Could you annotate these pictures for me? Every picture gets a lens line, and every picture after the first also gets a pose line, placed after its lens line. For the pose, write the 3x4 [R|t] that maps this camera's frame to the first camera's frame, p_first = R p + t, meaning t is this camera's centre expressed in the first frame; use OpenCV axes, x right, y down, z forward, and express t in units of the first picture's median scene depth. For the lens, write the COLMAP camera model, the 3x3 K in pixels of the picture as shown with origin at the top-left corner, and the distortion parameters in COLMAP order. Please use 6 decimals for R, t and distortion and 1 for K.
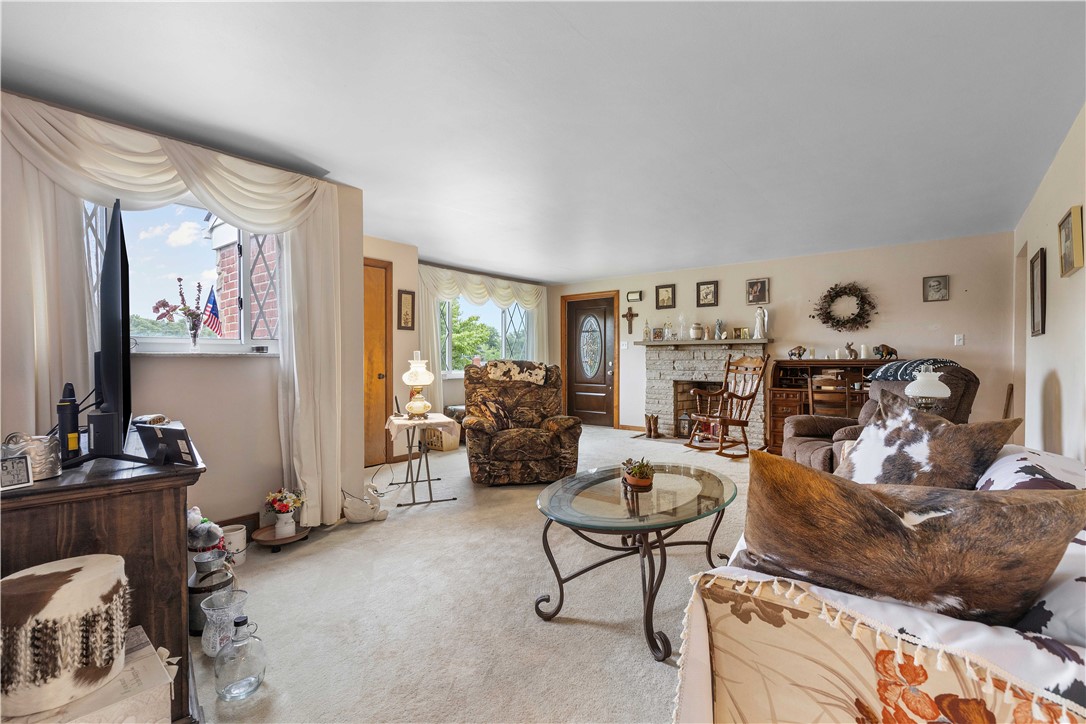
lens RADIAL K [[486.6, 0, 543.0], [0, 486.6, 362.0], [0, 0, 1]] dist [-0.000027, 0.000030]
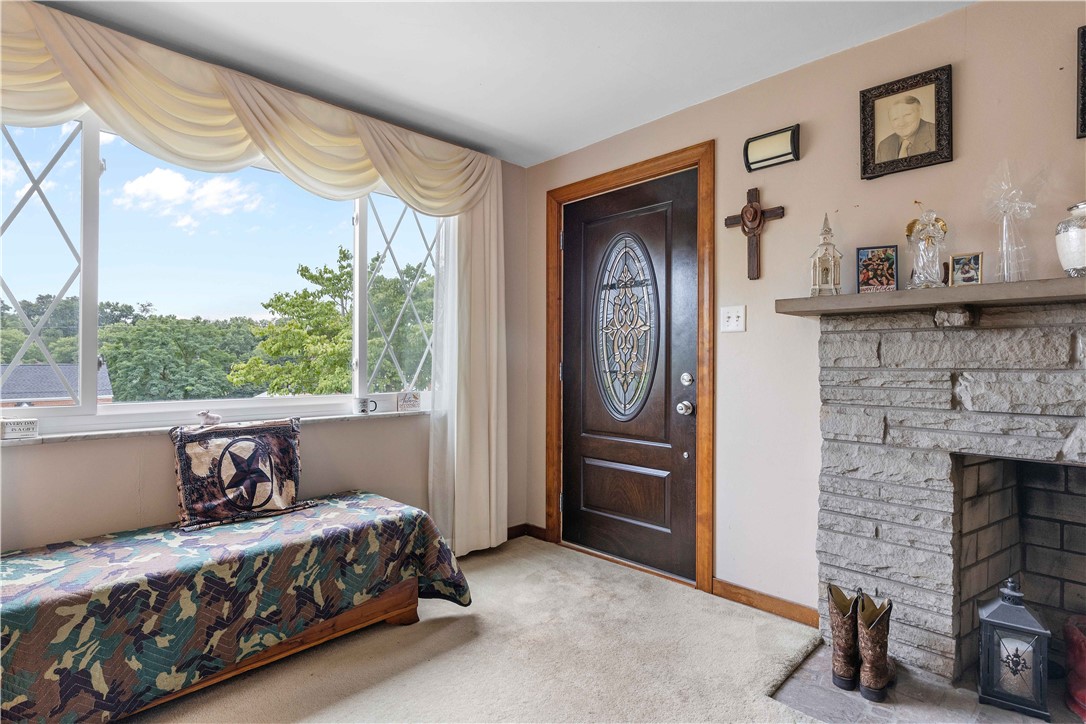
lens RADIAL K [[555.6, 0, 543.0], [0, 555.6, 362.0], [0, 0, 1]] dist [0.003793, 0.000379]
pose [[0.994043, 0.004226, -0.108908, 0.089691], [-0.005180, 0.999951, -0.008484, -0.004262], [0.108867, 0.008998, 0.994016, 0.660193]]
